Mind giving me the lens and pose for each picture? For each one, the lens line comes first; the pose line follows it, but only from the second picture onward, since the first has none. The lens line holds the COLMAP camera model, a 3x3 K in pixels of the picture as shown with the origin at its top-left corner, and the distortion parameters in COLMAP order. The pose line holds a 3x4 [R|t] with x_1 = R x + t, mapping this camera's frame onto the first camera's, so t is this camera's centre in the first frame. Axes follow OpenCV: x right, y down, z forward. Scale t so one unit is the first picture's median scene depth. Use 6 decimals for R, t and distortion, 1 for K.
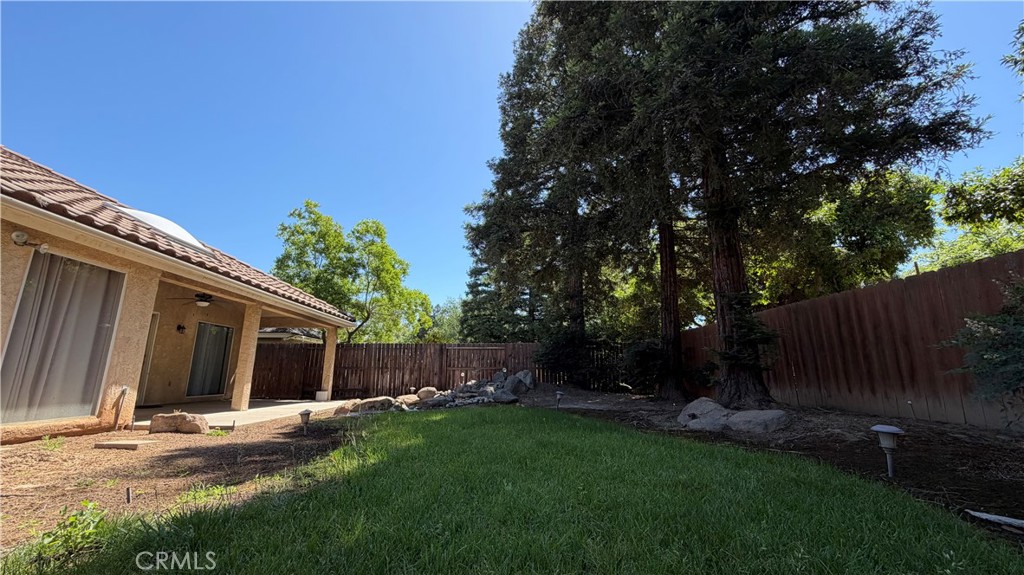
lens RADIAL K [[406.2, 0, 512.6], [0, 406.2, 287.2], [0, 0, 1]] dist [-0.002065, 0.000937]
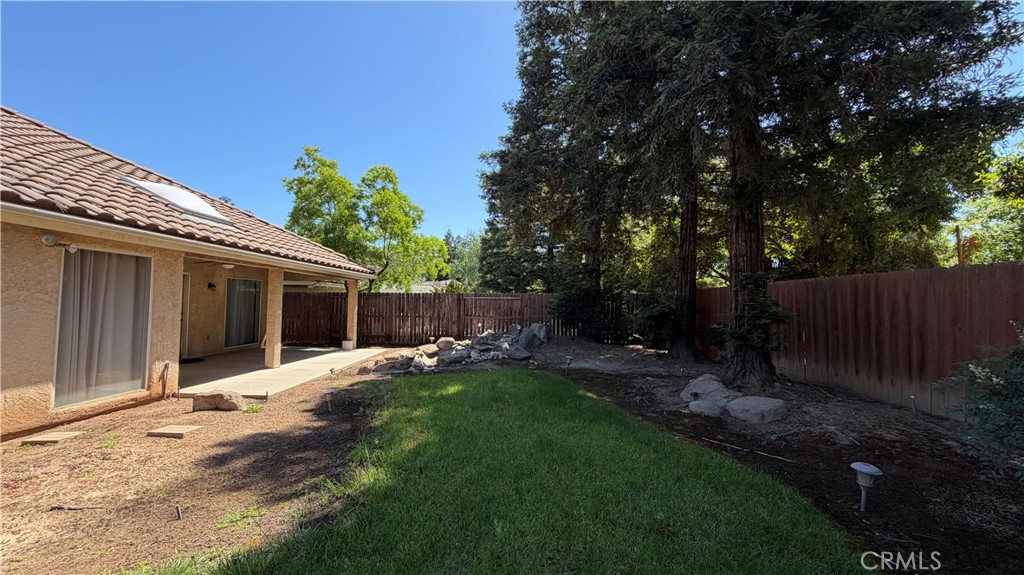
lens RADIAL K [[406.2, 0, 513.3], [0, 406.2, 287.7], [0, 0, 1]] dist [-0.002065, 0.000937]
pose [[0.998719, 0.011540, -0.049273, 0.017359], [-0.002648, 0.984238, 0.176832, -0.083238], [0.050537, -0.176475, 0.983007, 0.002690]]
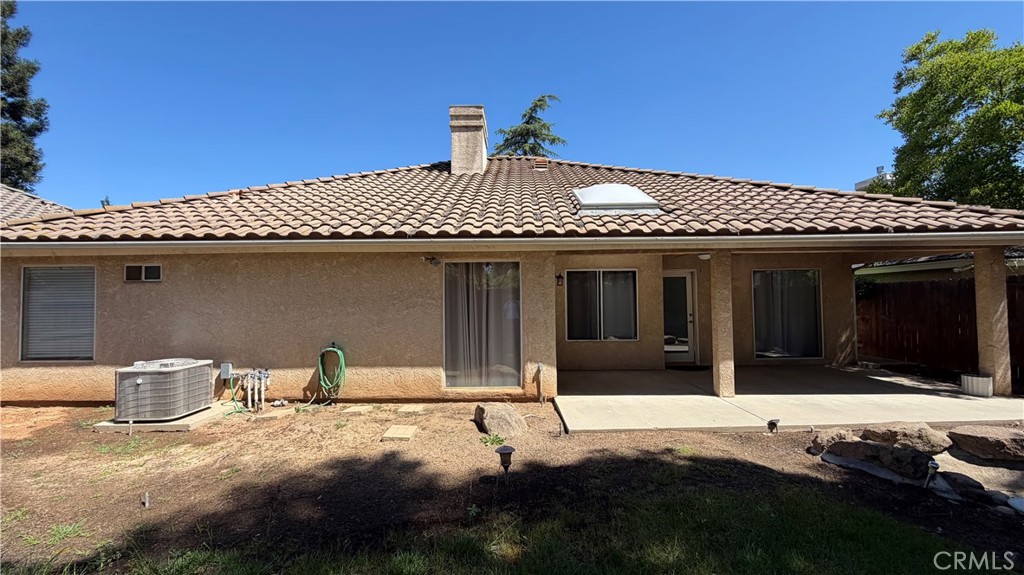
lens RADIAL K [[373.0, 0, 509.0], [0, 373.0, 286.8], [0, 0, 1]] dist [0.005027, -0.000032]
pose [[-0.027340, -0.047975, -0.998474, 0.030471], [0.228580, 0.972083, -0.052966, 0.045810], [0.973141, -0.229680, -0.015610, 0.560210]]
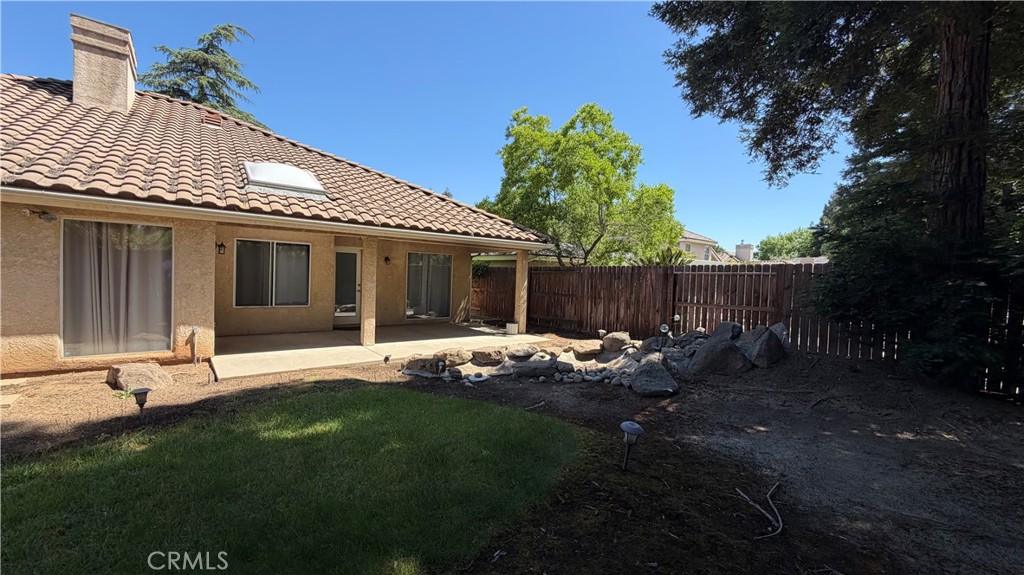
lens RADIAL K [[406.2, 0, 506.9], [0, 406.2, 286.7], [0, 0, 1]] dist [-0.002065, 0.000937]
pose [[0.603609, 0.031393, -0.796662, 0.274999], [0.146850, 0.977751, 0.149793, 0.053270], [0.783639, -0.207406, 0.585570, 0.595013]]
